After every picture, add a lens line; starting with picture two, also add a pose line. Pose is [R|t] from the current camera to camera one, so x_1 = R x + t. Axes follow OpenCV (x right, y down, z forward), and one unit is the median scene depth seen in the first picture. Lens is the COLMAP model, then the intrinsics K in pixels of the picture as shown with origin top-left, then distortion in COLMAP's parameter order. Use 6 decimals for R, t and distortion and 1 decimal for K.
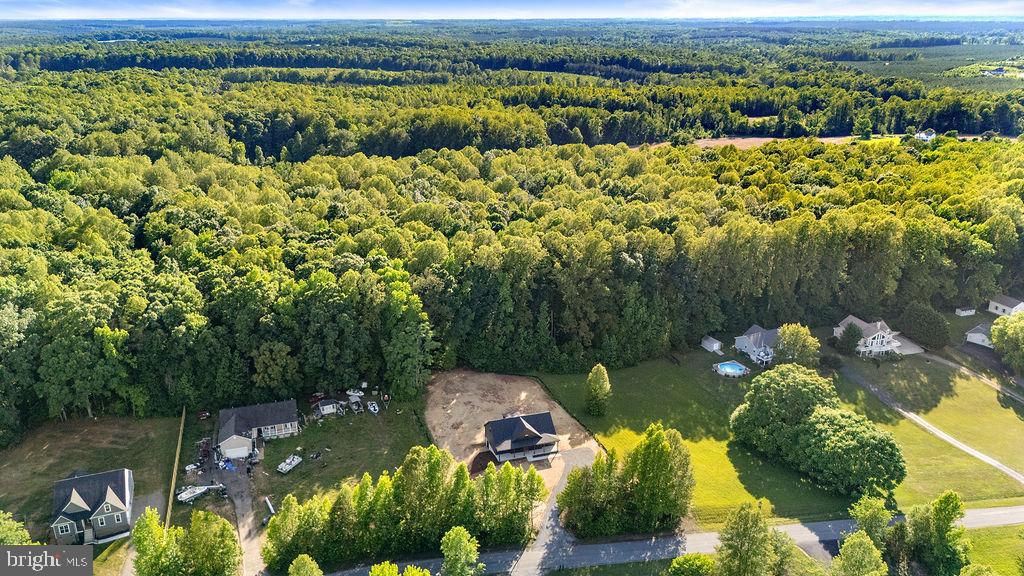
lens RADIAL K [[758.2, 0, 514.3], [0, 758.2, 287.5], [0, 0, 1]] dist [0.061447, -0.064184]
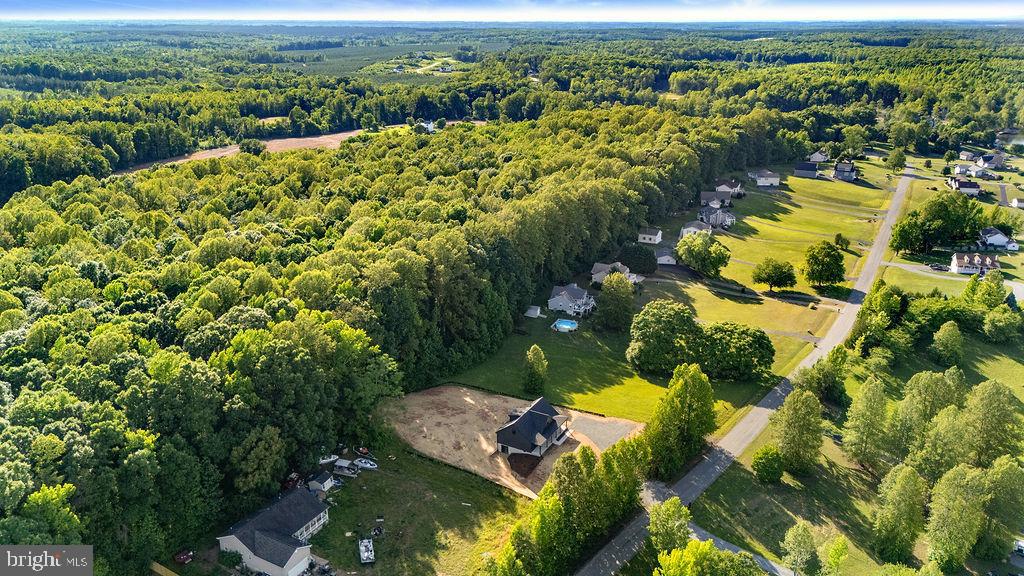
lens RADIAL K [[755.2, 0, 512.0], [0, 755.2, 288.0], [0, 0, 1]] dist [0.023909, -0.005503]
pose [[0.725671, -0.226445, 0.649710, -0.512378], [0.227309, 0.970171, 0.084251, -0.064393], [-0.649409, 0.086547, 0.755499, 0.190467]]
